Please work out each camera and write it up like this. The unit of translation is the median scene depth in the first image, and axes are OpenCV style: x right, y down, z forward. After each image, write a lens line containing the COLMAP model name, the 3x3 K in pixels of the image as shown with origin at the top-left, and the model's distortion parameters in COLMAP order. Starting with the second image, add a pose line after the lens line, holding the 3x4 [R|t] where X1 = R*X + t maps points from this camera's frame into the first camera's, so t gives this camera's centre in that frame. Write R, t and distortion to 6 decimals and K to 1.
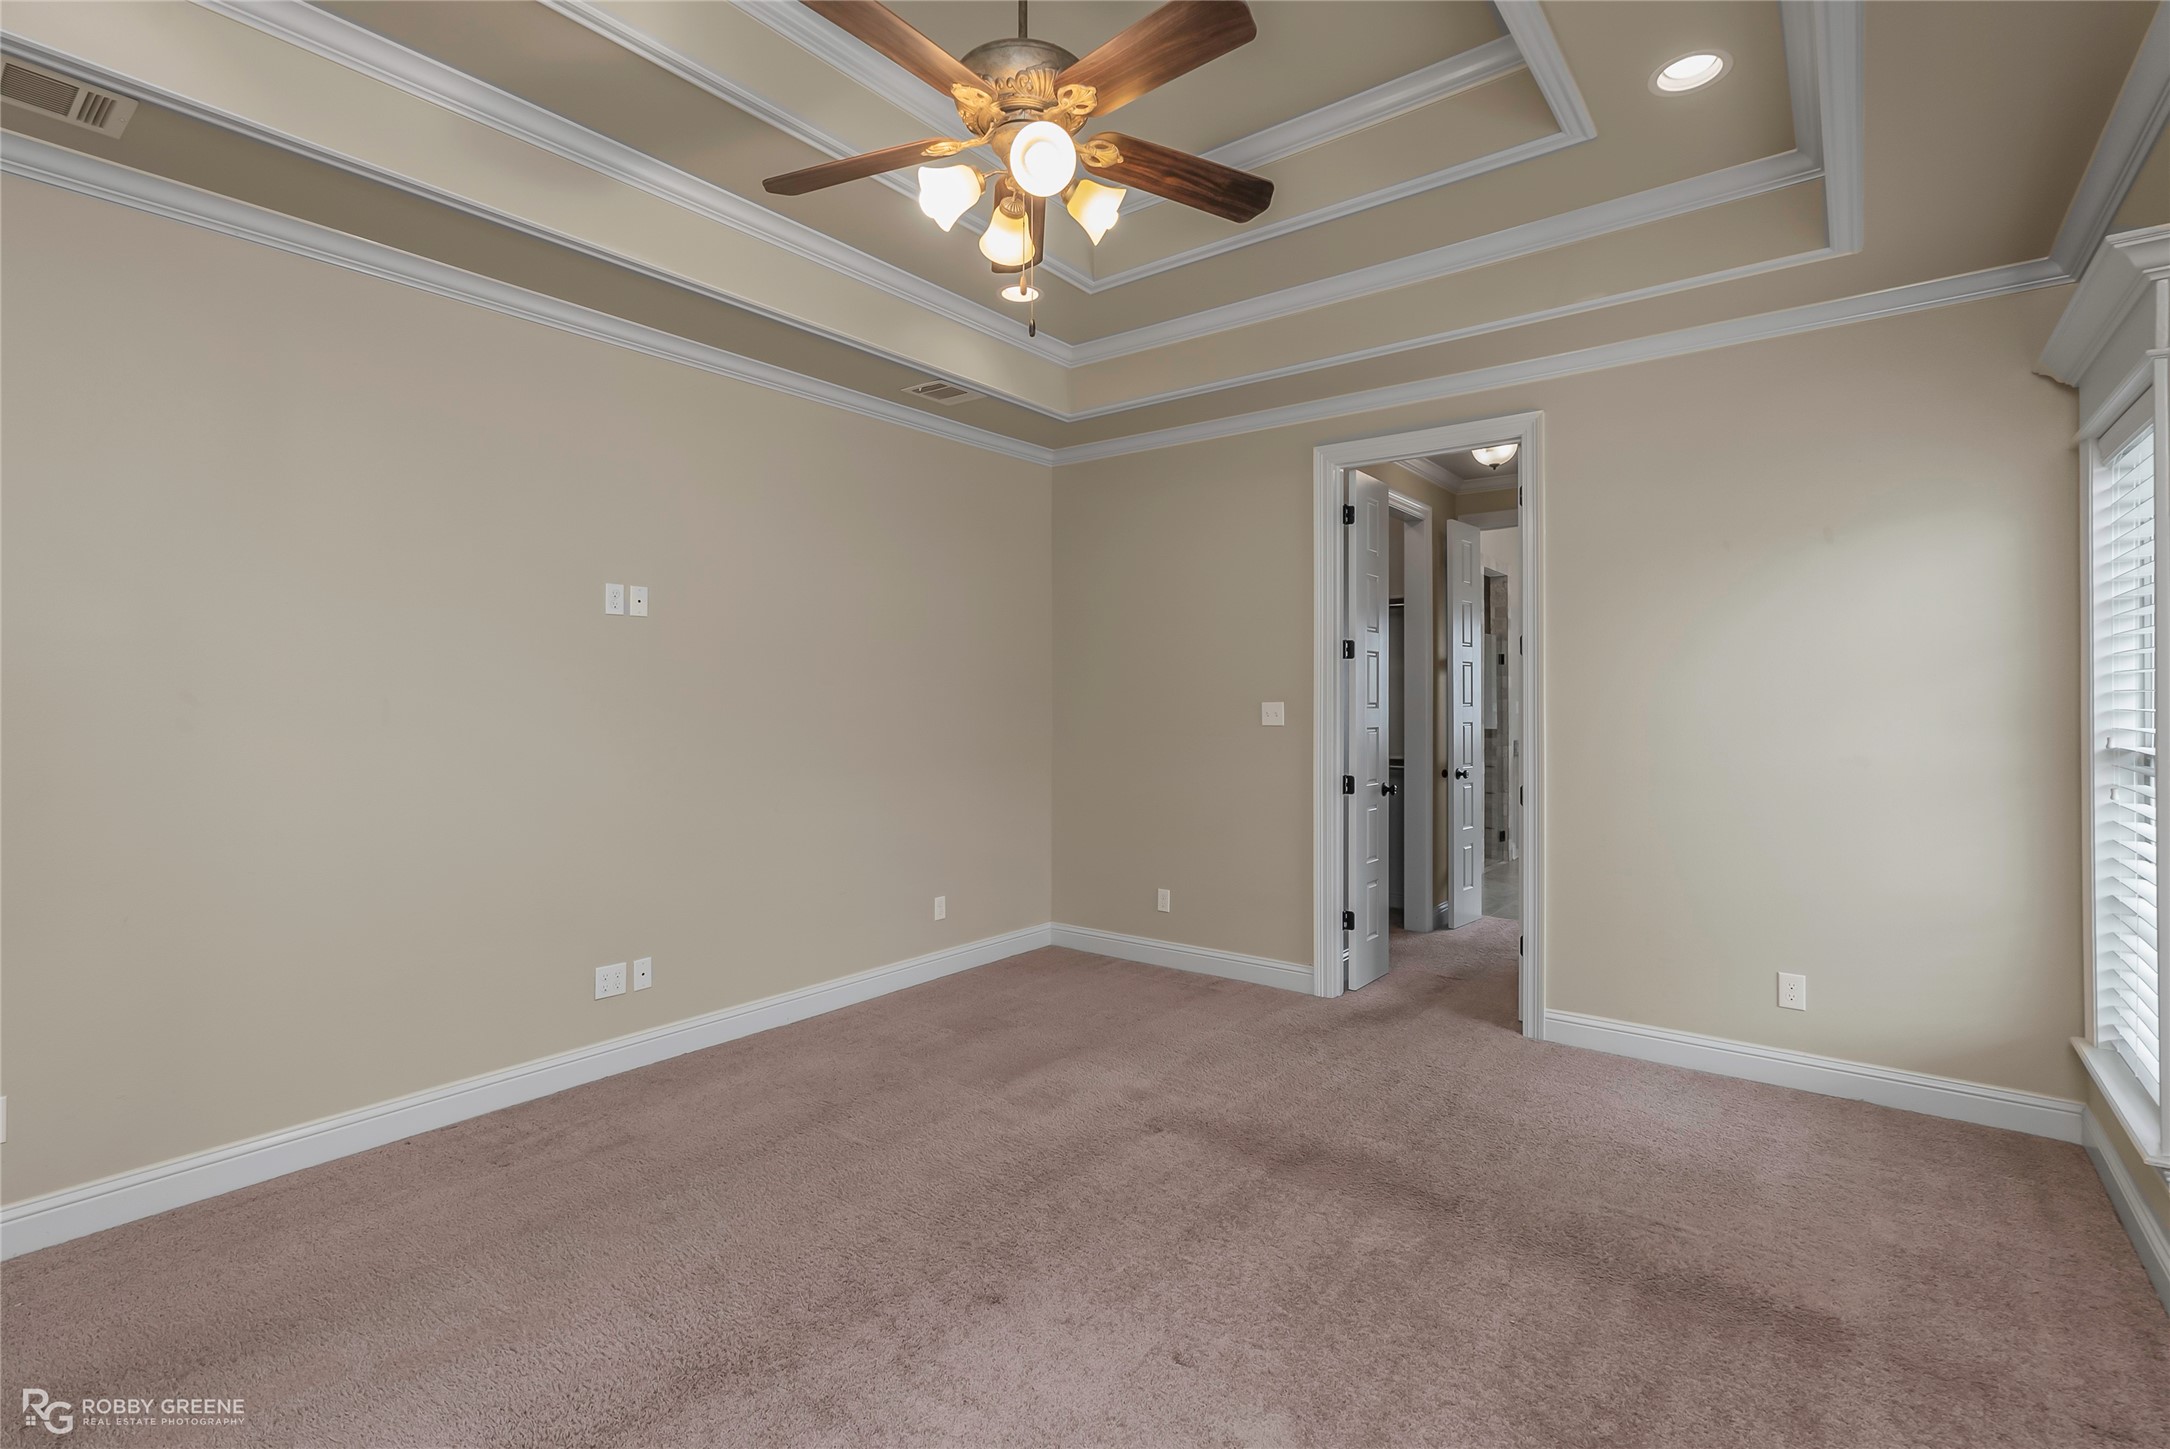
lens RADIAL K [[1003.6, 0, 1091.0], [0, 1003.6, 721.5], [0, 0, 1]] dist [-0.003171, 0.000819]
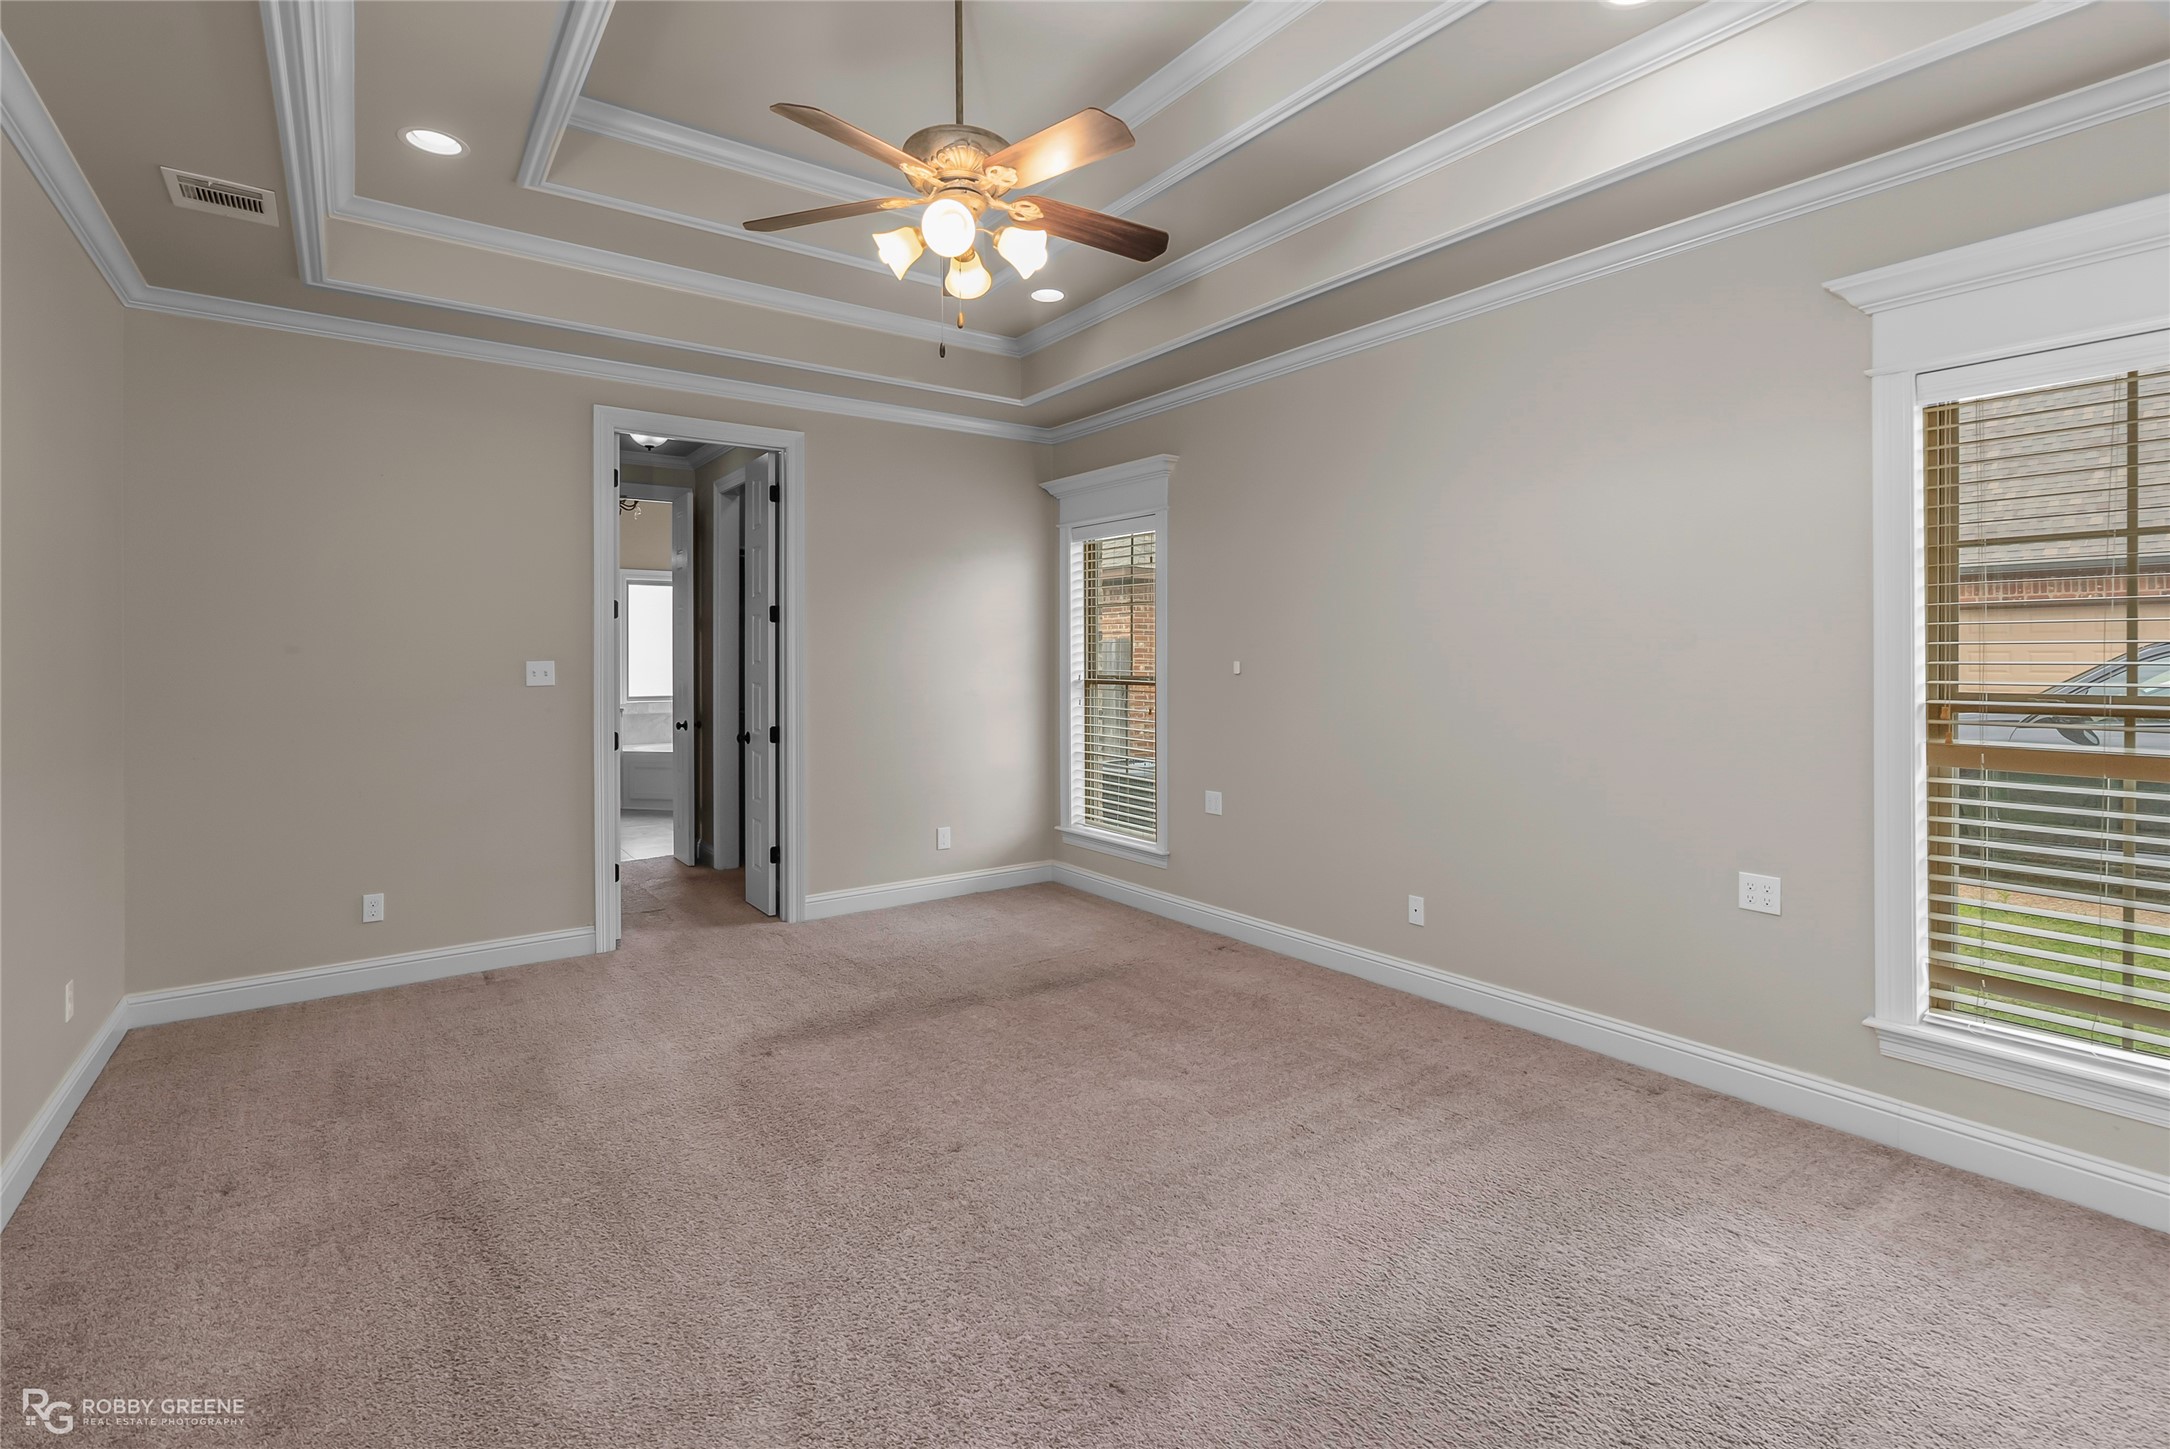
lens RADIAL K [[1003.6, 0, 1091.0], [0, 1003.6, 721.5], [0, 0, 1]] dist [-0.003171, 0.000819]
pose [[0.278525, -0.061279, 0.958472, -0.718566], [0.022889, 0.998103, 0.057161, -0.005601], [-0.960156, 0.006018, 0.279399, 0.297285]]
